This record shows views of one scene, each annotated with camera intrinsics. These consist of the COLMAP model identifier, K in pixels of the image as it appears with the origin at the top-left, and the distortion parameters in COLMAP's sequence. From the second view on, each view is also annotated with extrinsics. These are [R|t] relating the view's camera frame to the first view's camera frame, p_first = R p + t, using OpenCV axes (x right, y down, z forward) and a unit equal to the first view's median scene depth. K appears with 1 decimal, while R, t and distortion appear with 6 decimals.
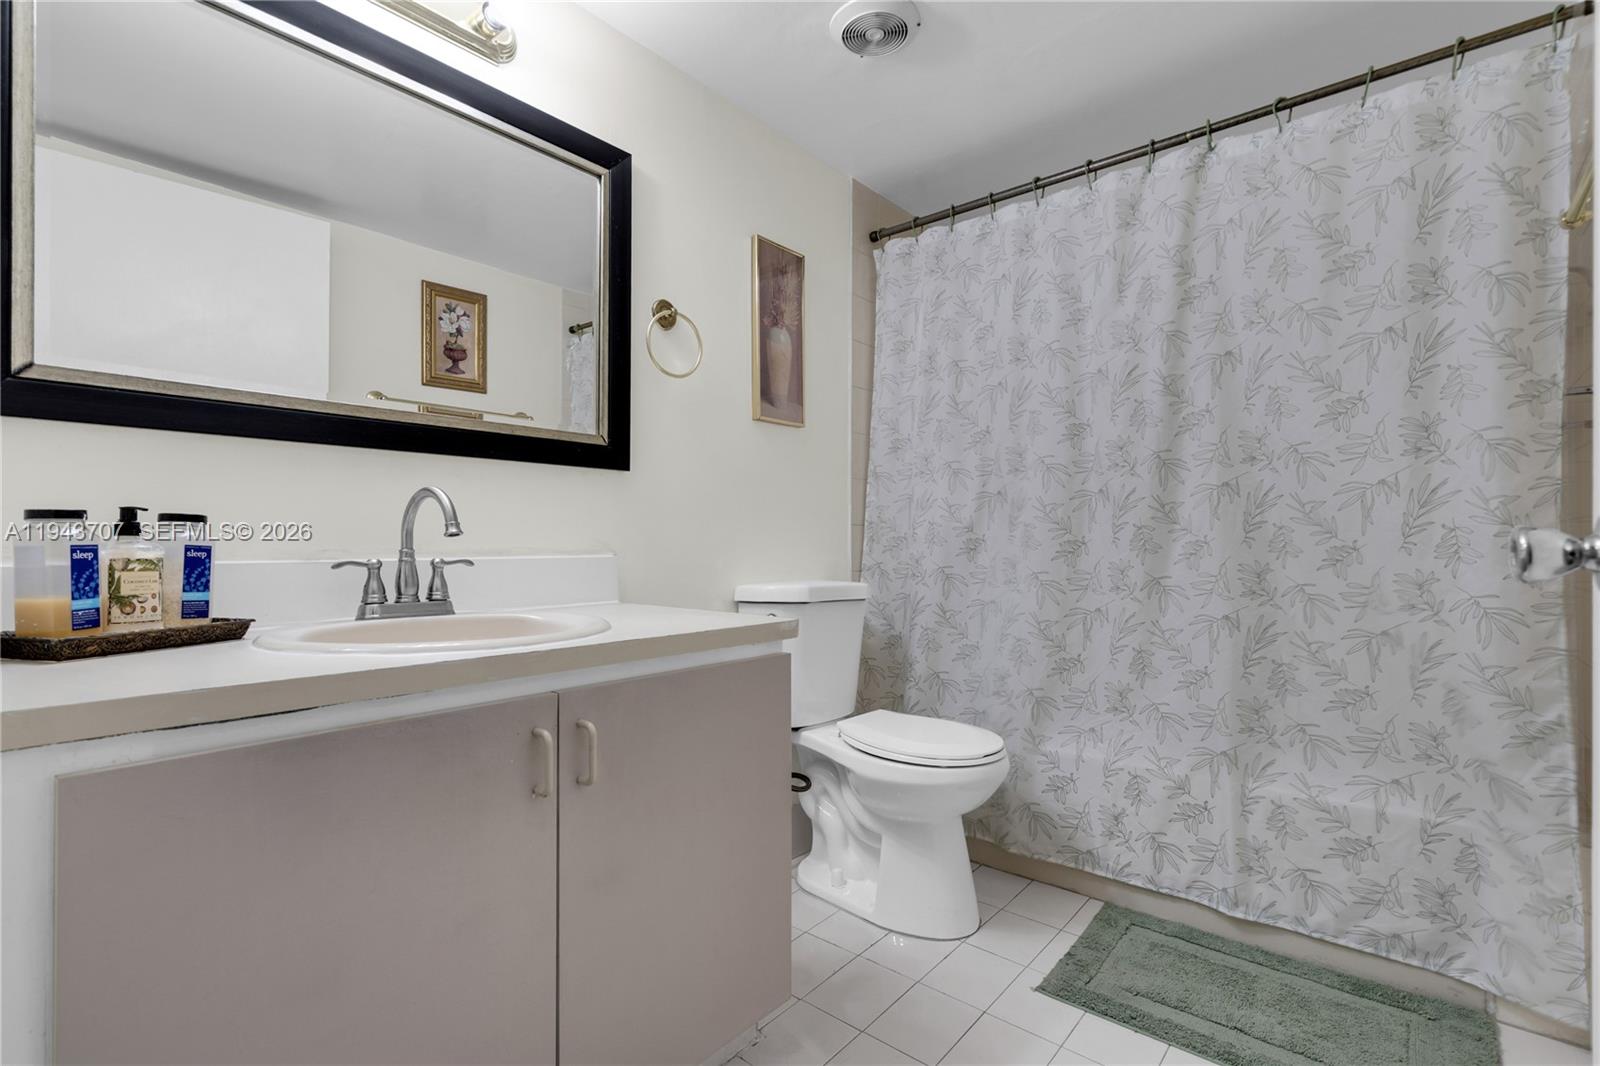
lens RADIAL K [[728.1, 0, 799.4], [0, 728.1, 539.8], [0, 0, 1]] dist [-0.010306, 0.002124]
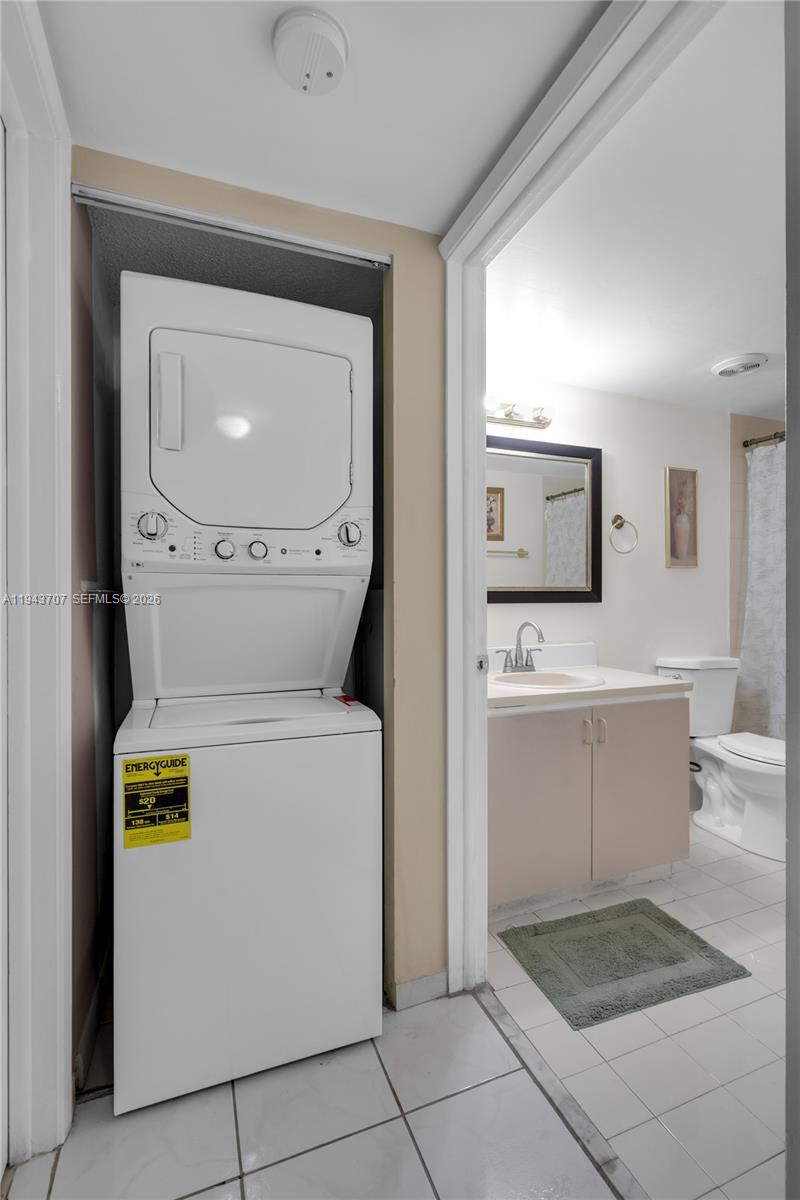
lens RADIAL K [[546.1, 0, 401.3], [0, 546.1, 598.4], [0, 0, 1]] dist [-0.010306, 0.002124]
pose [[0.878274, -0.000926, -0.478156, 0.007137], [0.005529, 0.999951, 0.008219, -0.108267], [0.478125, -0.009862, 0.878236, -0.562097]]
